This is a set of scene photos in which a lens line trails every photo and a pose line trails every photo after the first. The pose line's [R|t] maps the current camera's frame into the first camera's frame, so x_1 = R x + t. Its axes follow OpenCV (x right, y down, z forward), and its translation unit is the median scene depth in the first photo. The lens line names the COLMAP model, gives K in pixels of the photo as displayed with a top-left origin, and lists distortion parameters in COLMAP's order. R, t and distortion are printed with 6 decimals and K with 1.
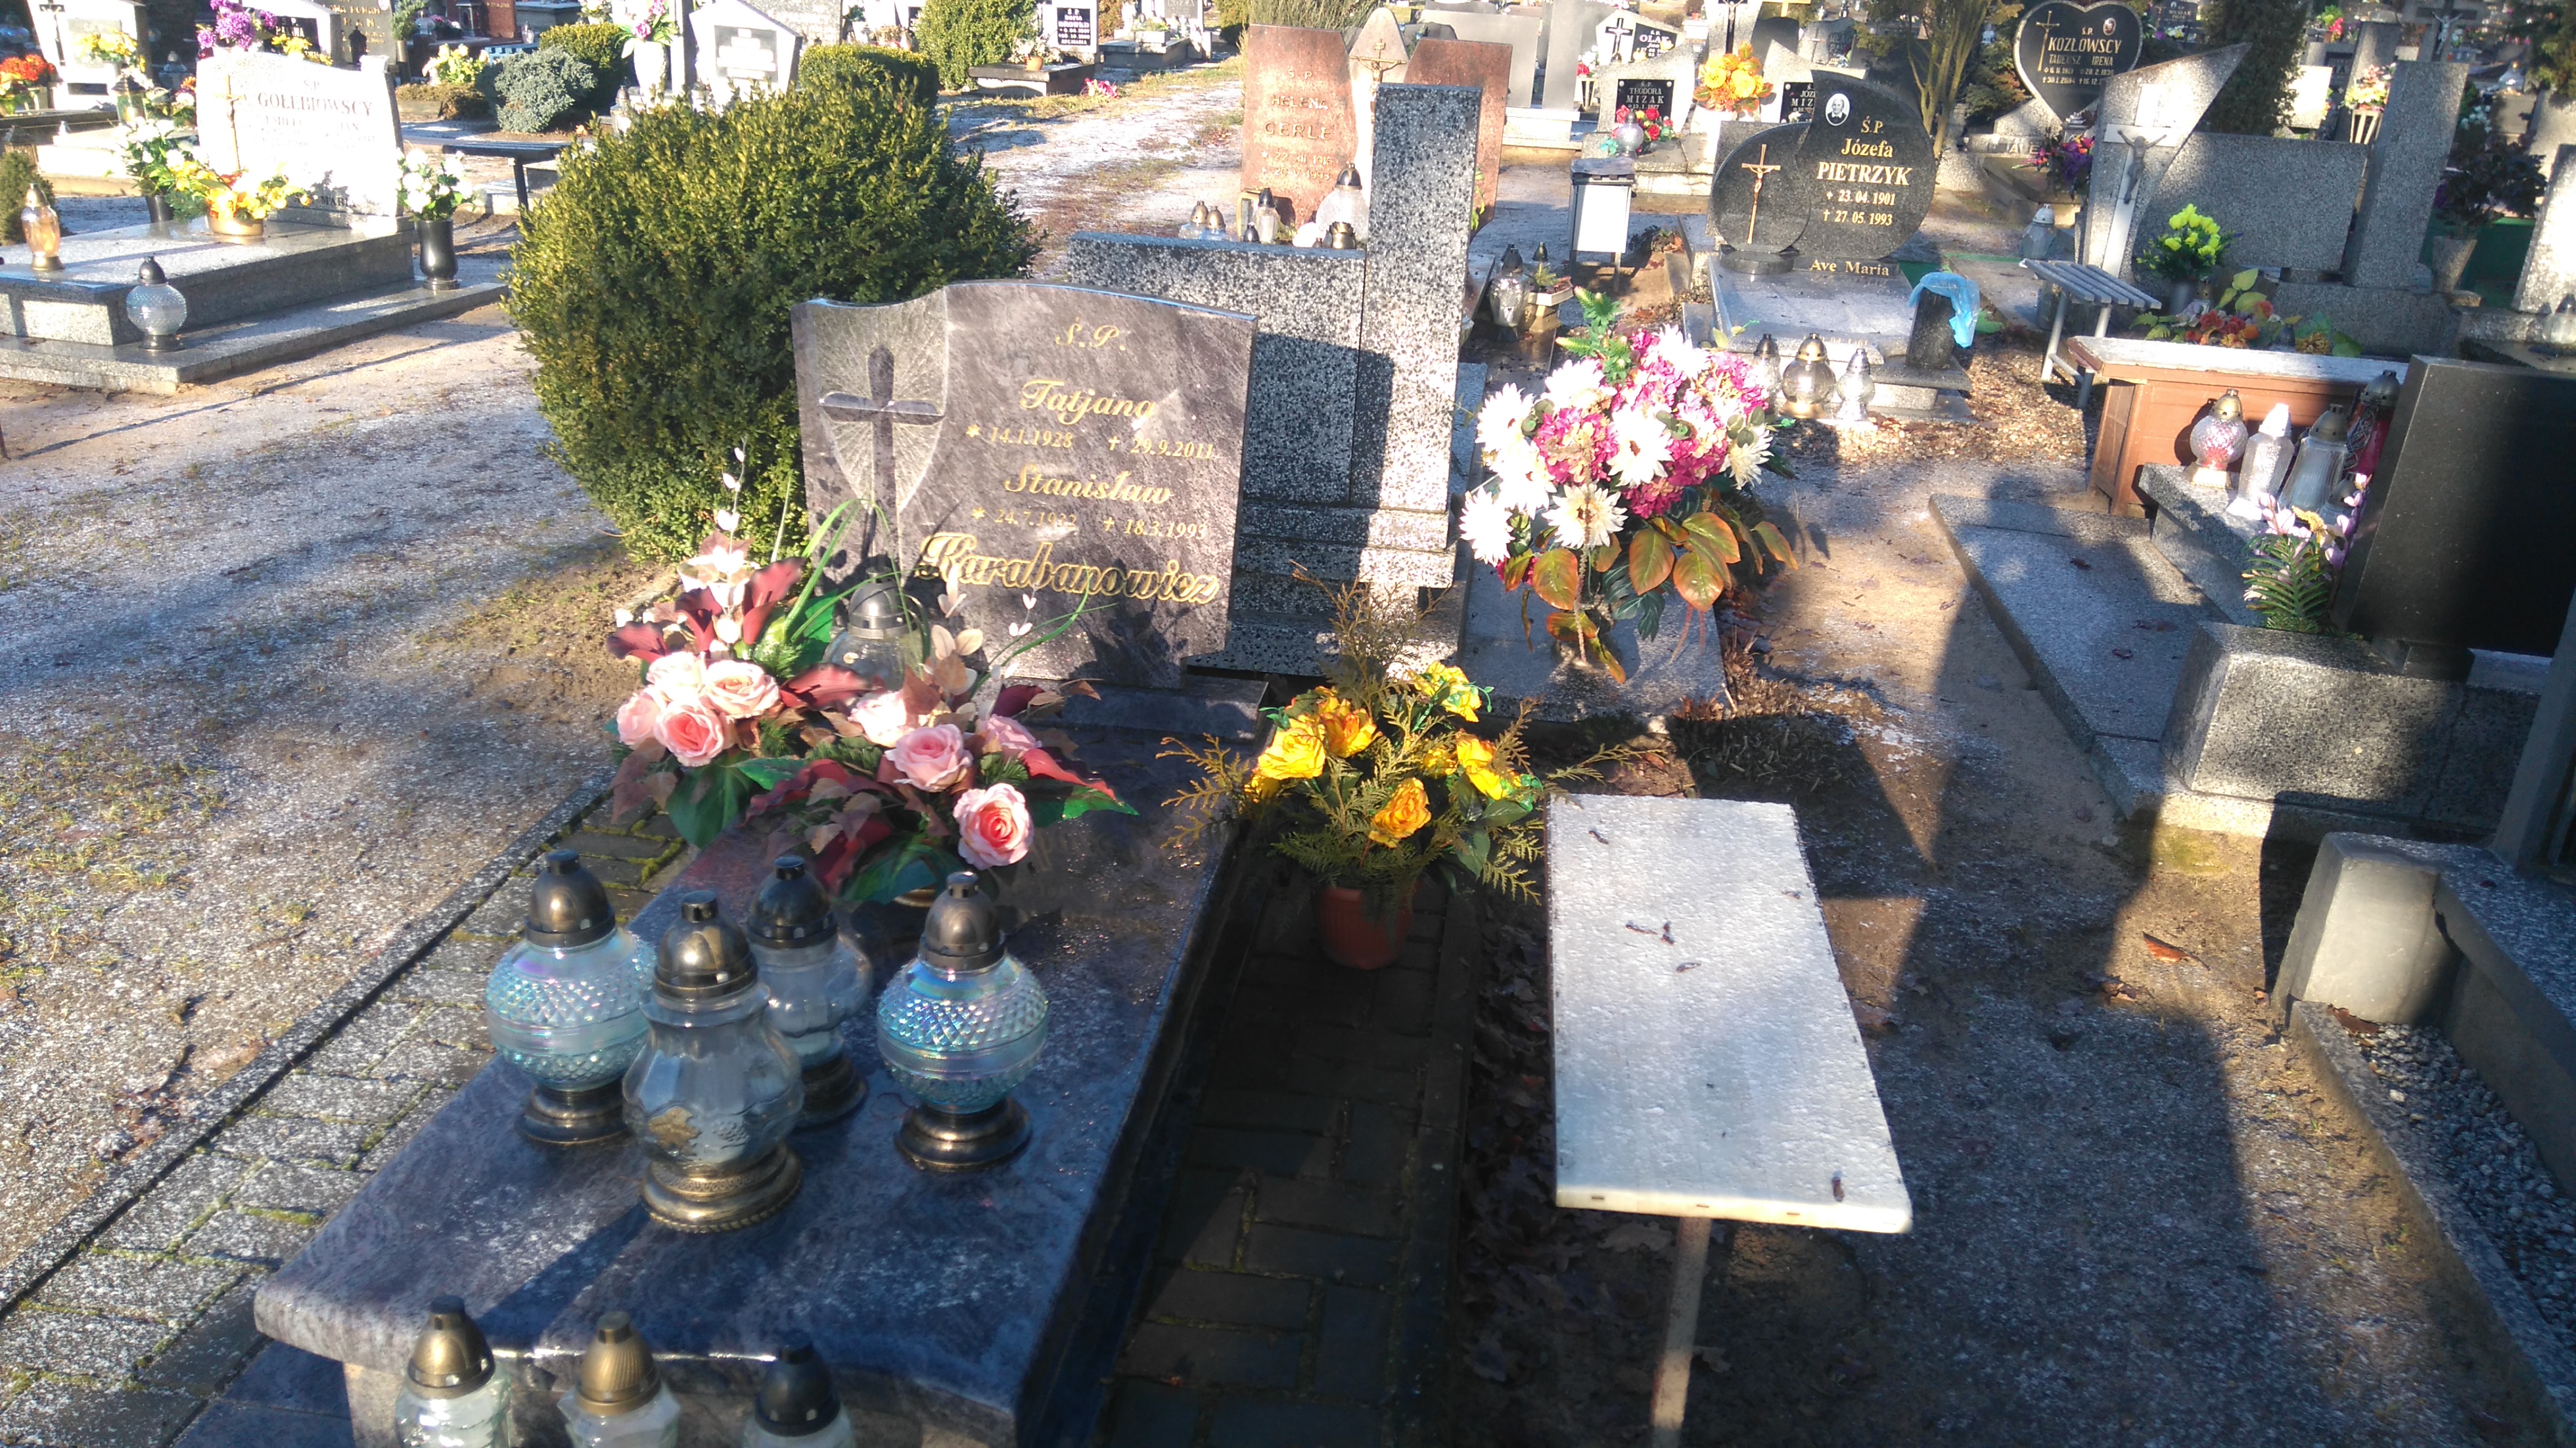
lens RADIAL K [[1954.4, 0, 1287.0], [0, 1954.4, 739.8], [0, 0, 1]] dist [0.116968, -0.182207]
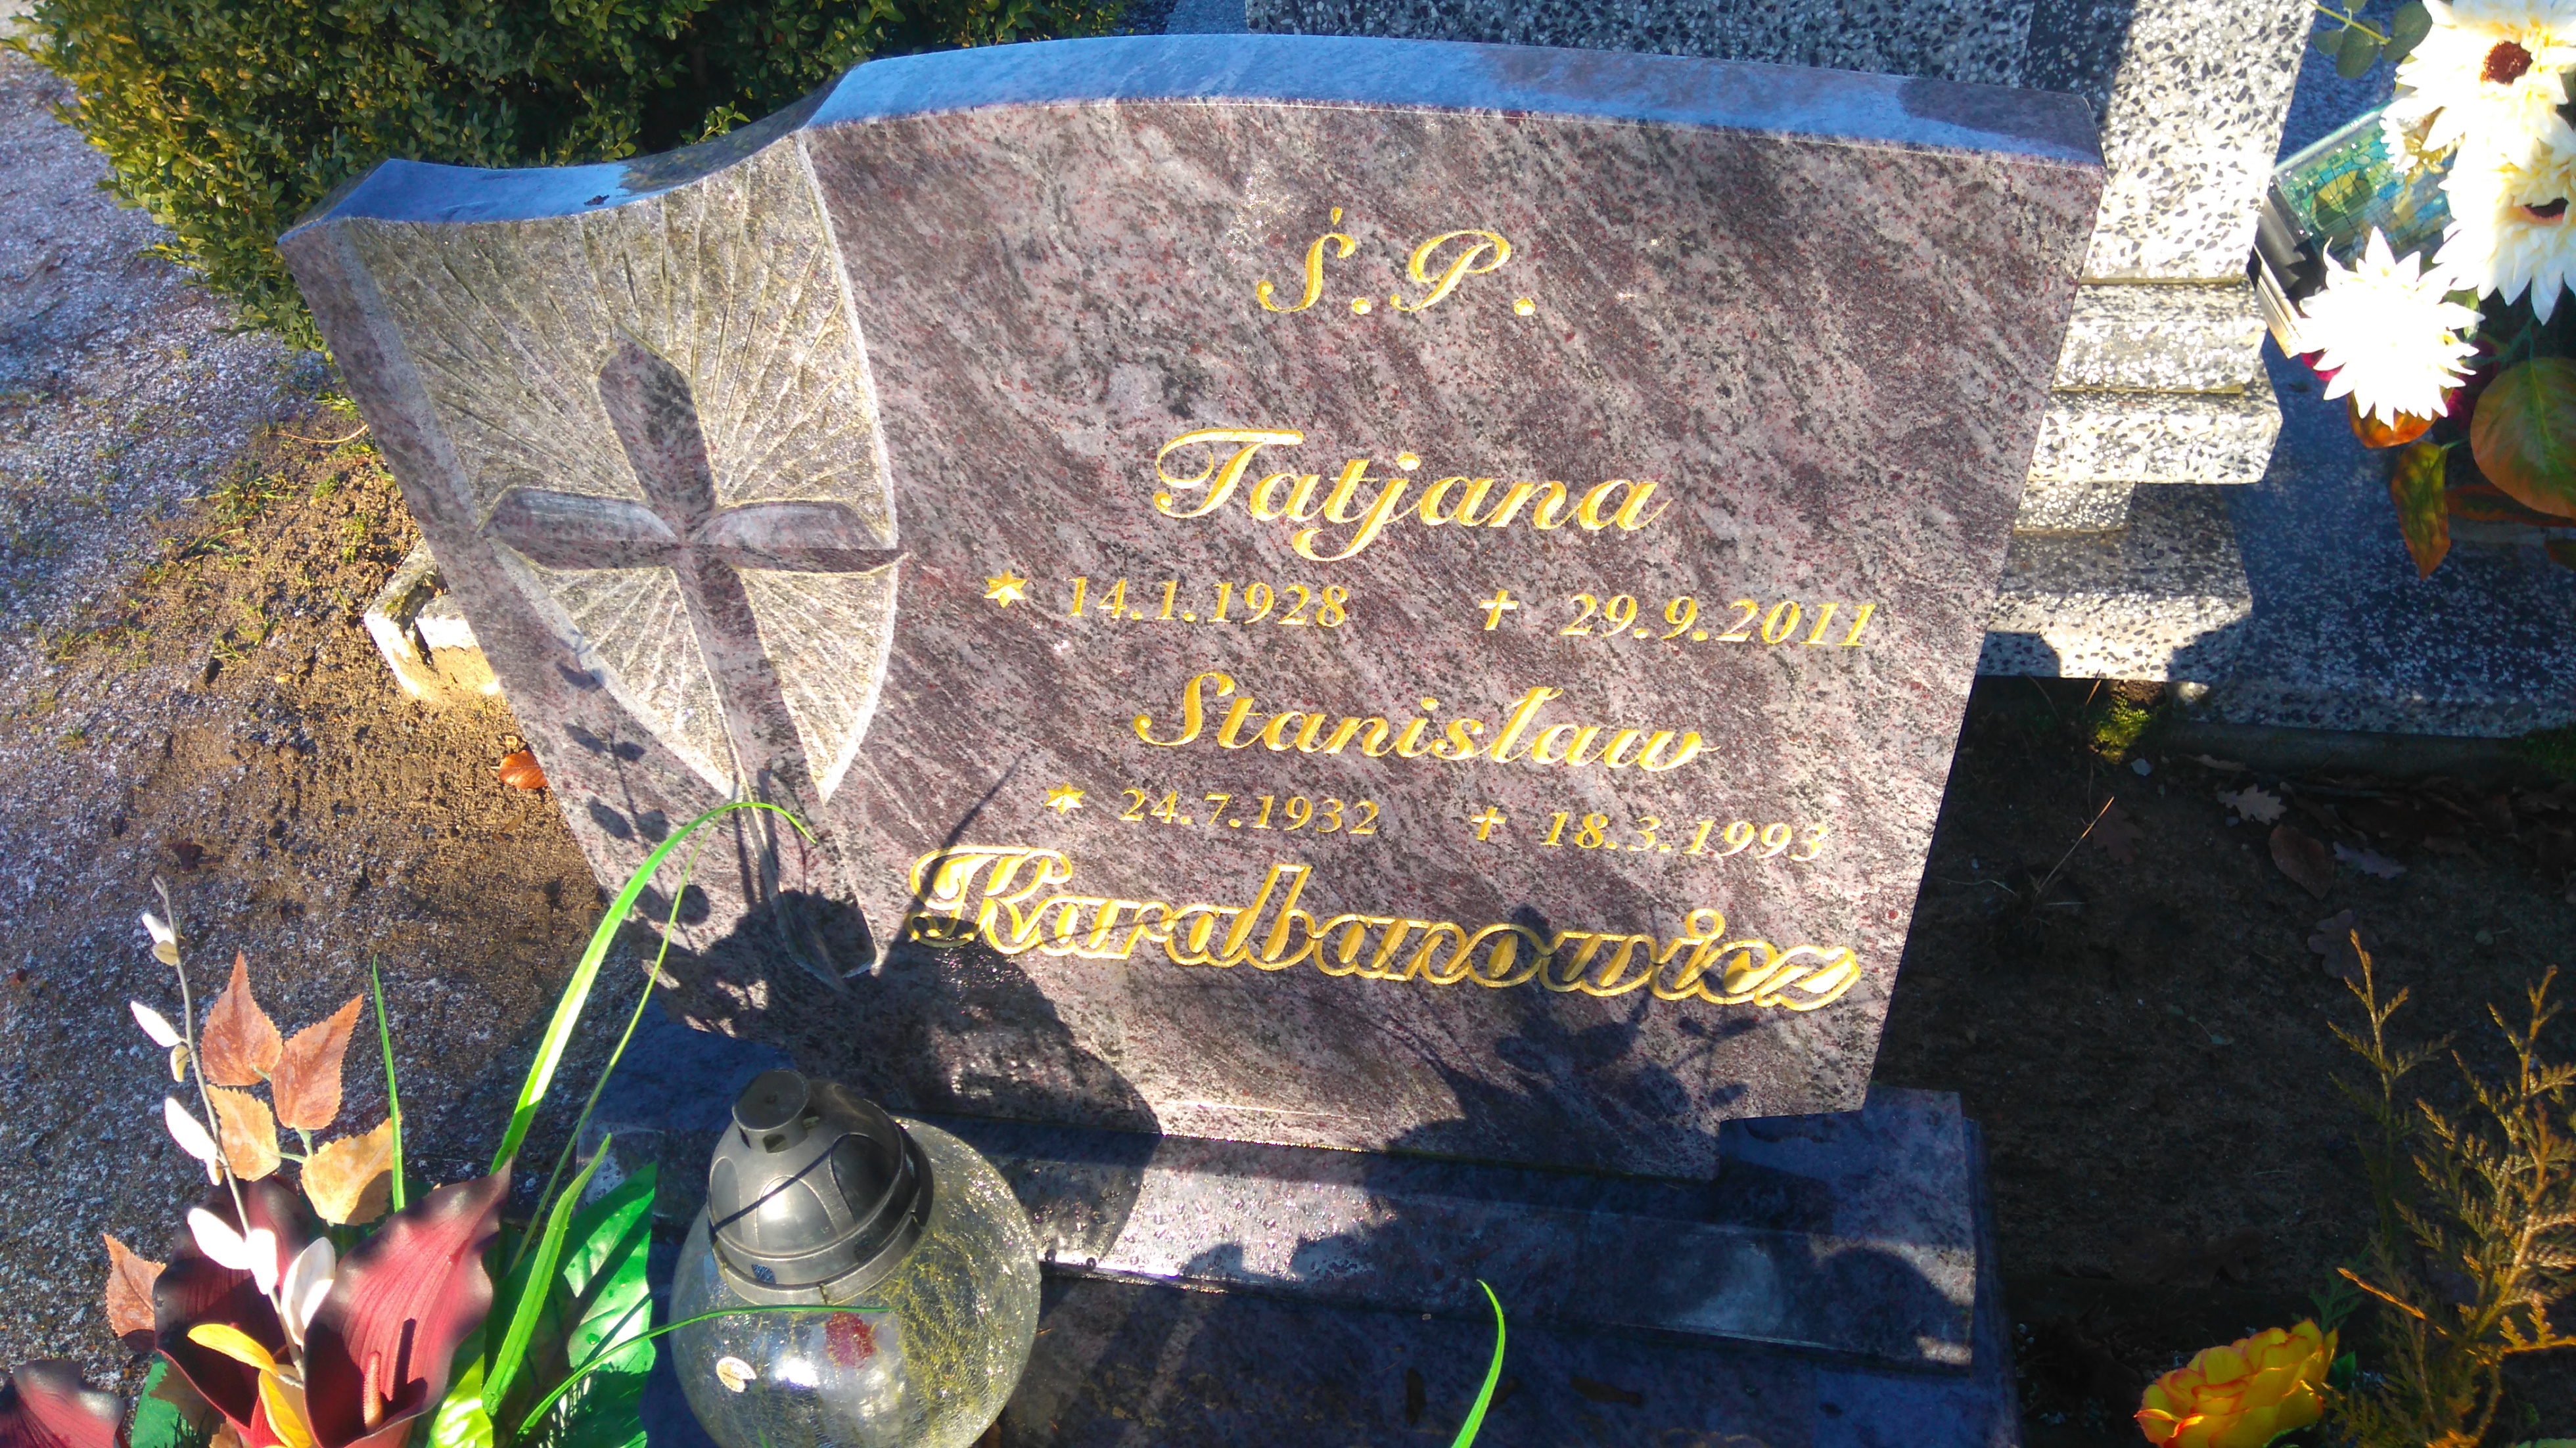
lens RADIAL K [[1954.4, 0, 1287.0], [0, 1954.4, 739.8], [0, 0, 1]] dist [0.116968, -0.182207]
pose [[0.991062, -0.079626, -0.107032, -0.088140], [0.111901, 0.932995, 0.342051, -0.229227], [0.072624, -0.350970, 0.933566, 0.717525]]
